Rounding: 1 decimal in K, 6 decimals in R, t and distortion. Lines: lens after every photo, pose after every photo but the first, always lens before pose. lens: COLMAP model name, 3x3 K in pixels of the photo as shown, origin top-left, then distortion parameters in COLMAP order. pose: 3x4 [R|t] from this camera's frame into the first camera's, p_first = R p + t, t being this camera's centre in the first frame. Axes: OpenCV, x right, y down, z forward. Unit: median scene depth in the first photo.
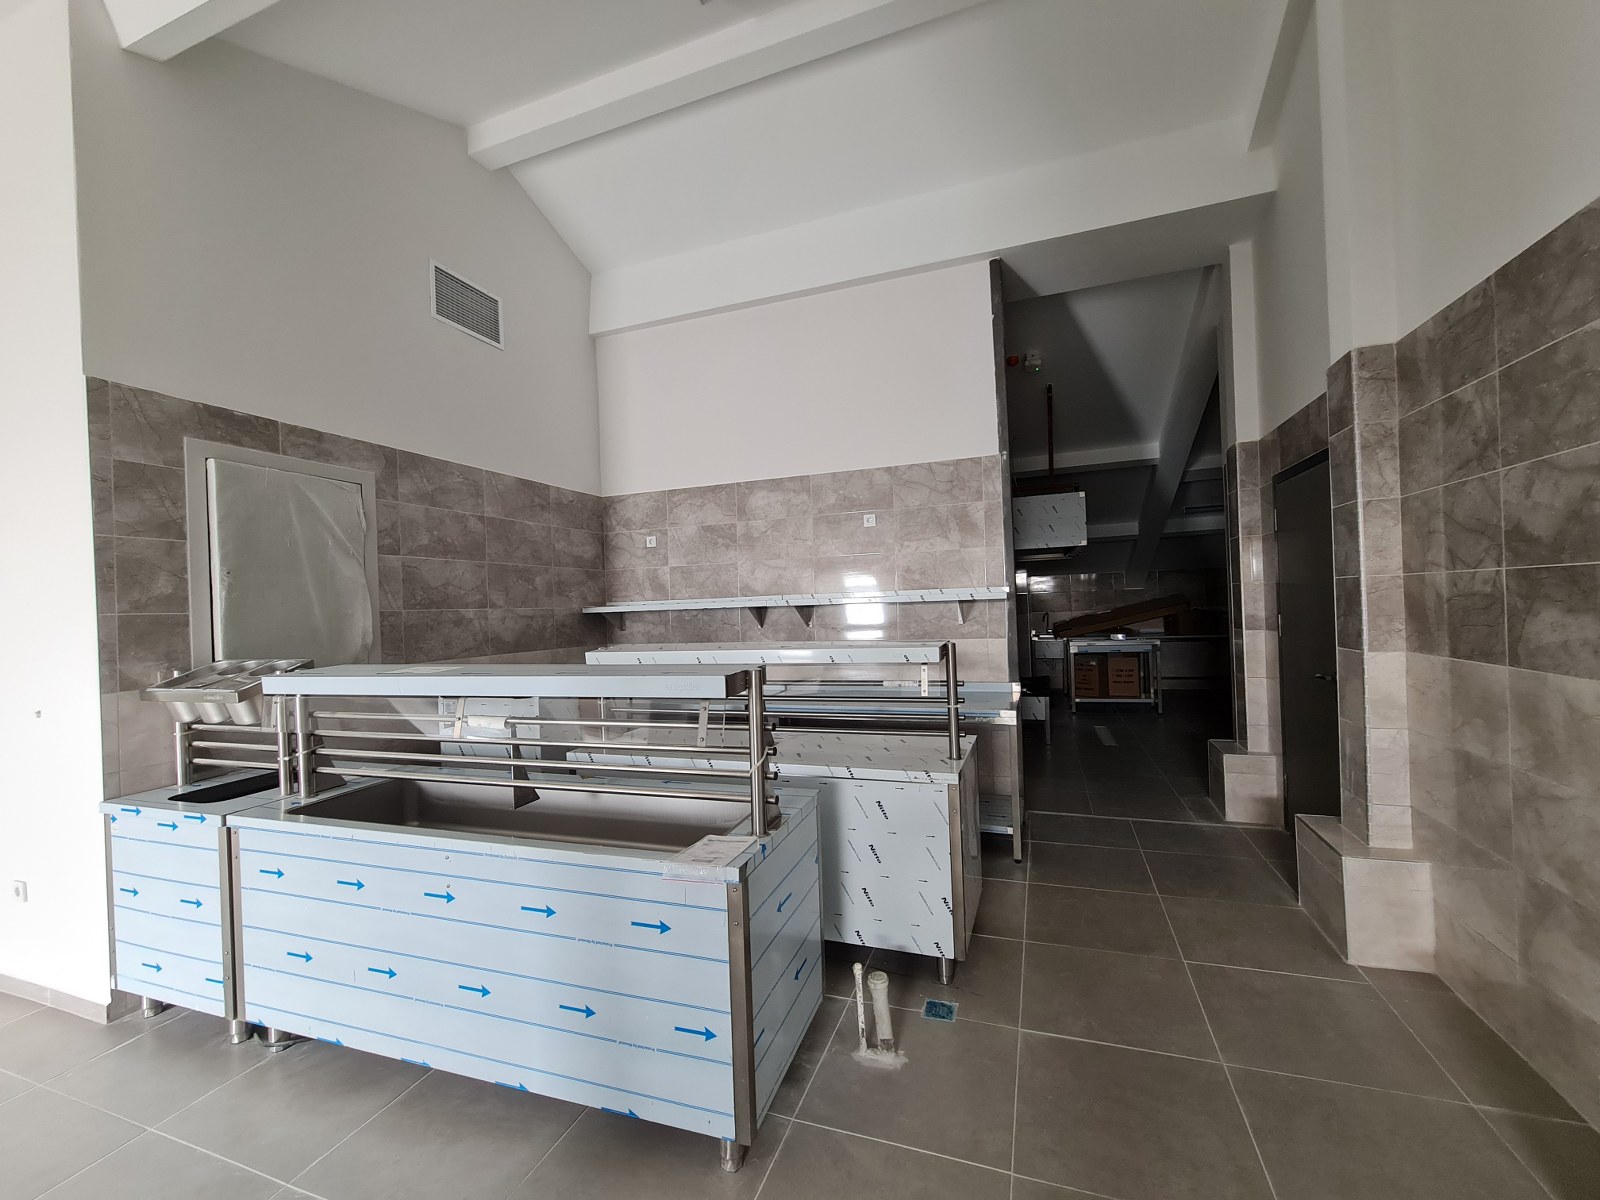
lens RADIAL K [[649.6, 0, 804.3], [0, 649.6, 602.3], [0, 0, 1]] dist [0.002405, -0.000020]
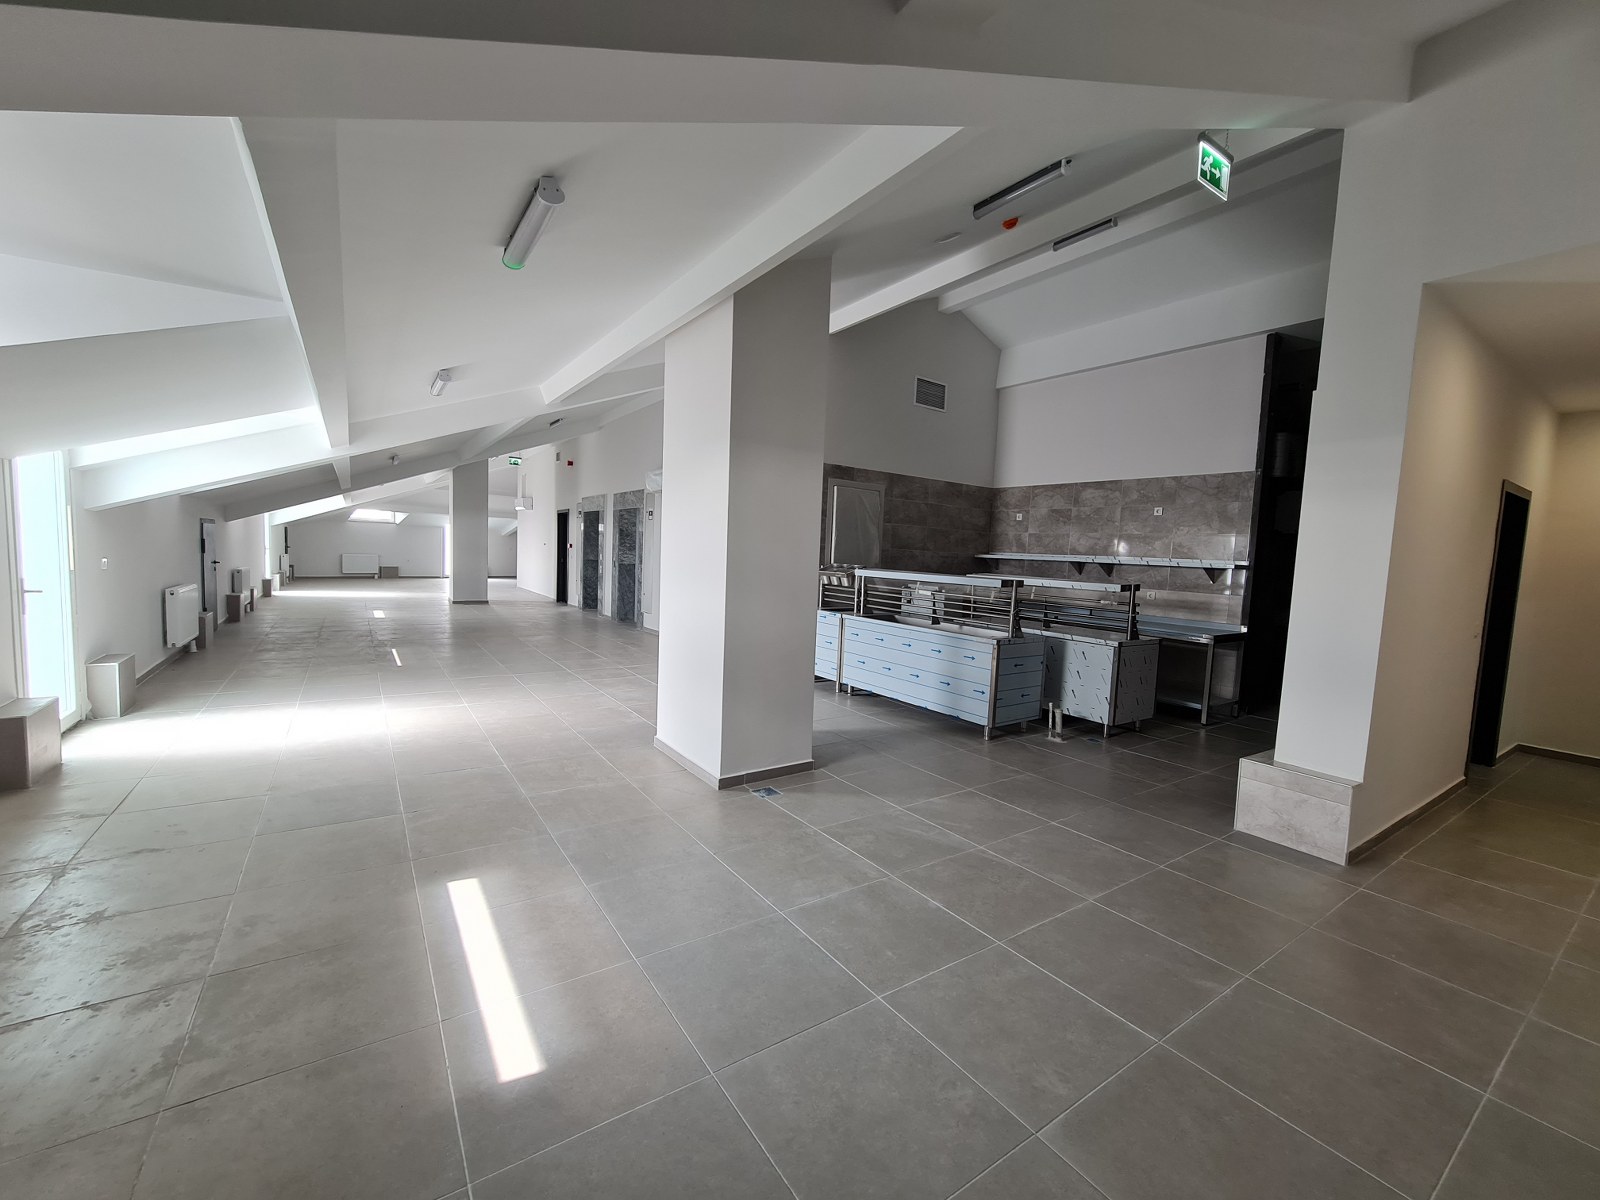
lens RADIAL K [[649.6, 0, 804.3], [0, 649.6, 602.3], [0, 0, 1]] dist [0.002405, -0.000020]
pose [[0.809754, 0.117984, -0.574785, 0.349761], [-0.072197, 0.992166, 0.101948, -0.009380], [0.582311, -0.041055, 0.811929, -0.784328]]
